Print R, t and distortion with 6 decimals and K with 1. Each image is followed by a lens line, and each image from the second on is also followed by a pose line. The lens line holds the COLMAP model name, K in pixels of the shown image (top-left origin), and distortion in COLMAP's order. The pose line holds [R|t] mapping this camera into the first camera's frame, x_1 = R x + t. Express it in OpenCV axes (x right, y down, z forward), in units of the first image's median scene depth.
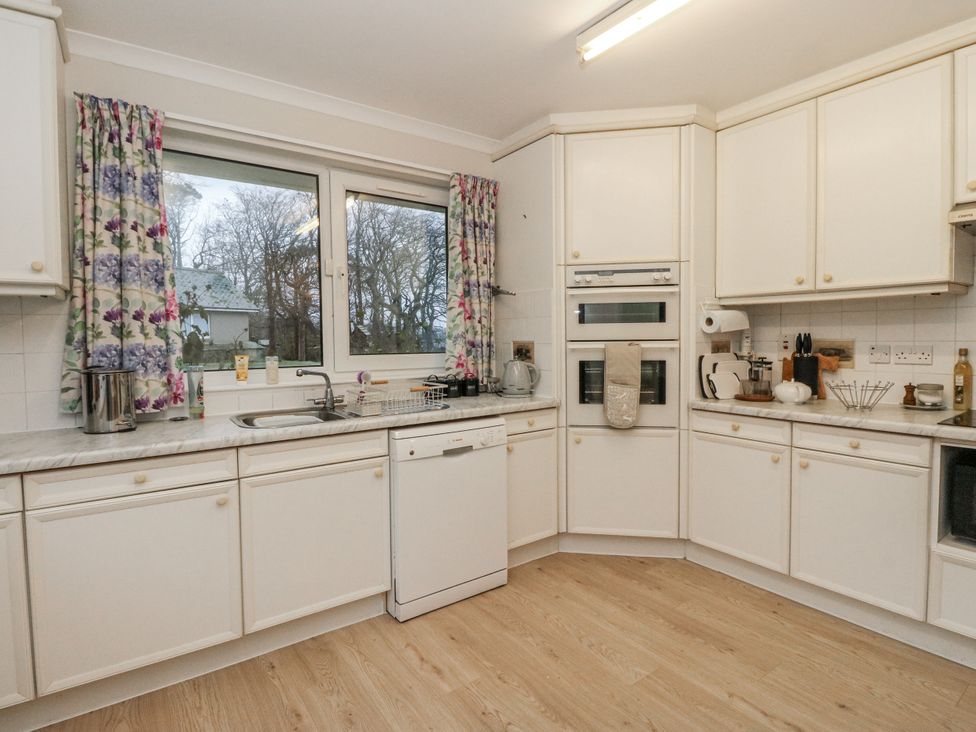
lens RADIAL K [[508.1, 0, 489.4], [0, 508.1, 356.2], [0, 0, 1]] dist [-0.000285, -0.012090]
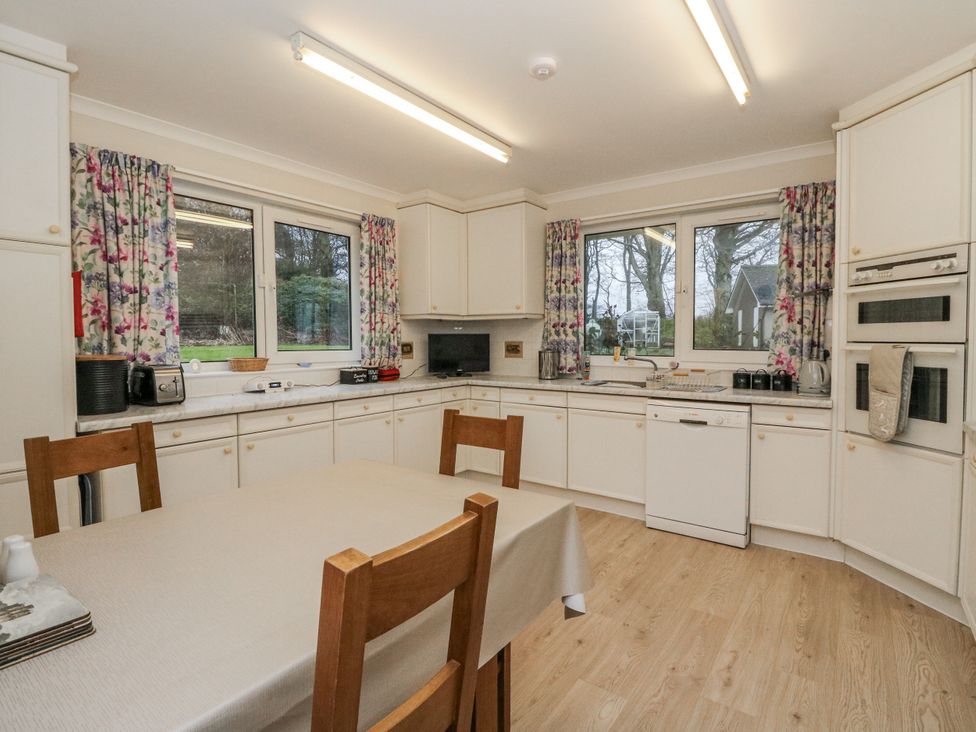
lens RADIAL K [[508.1, 0, 489.4], [0, 508.1, 356.2], [0, 0, 1]] dist [-0.000285, -0.012090]
pose [[0.310261, 0.045073, -0.949582, 0.994143], [-0.037643, 0.998674, 0.035104, -0.013359], [0.949906, 0.024854, 0.311546, 0.072725]]
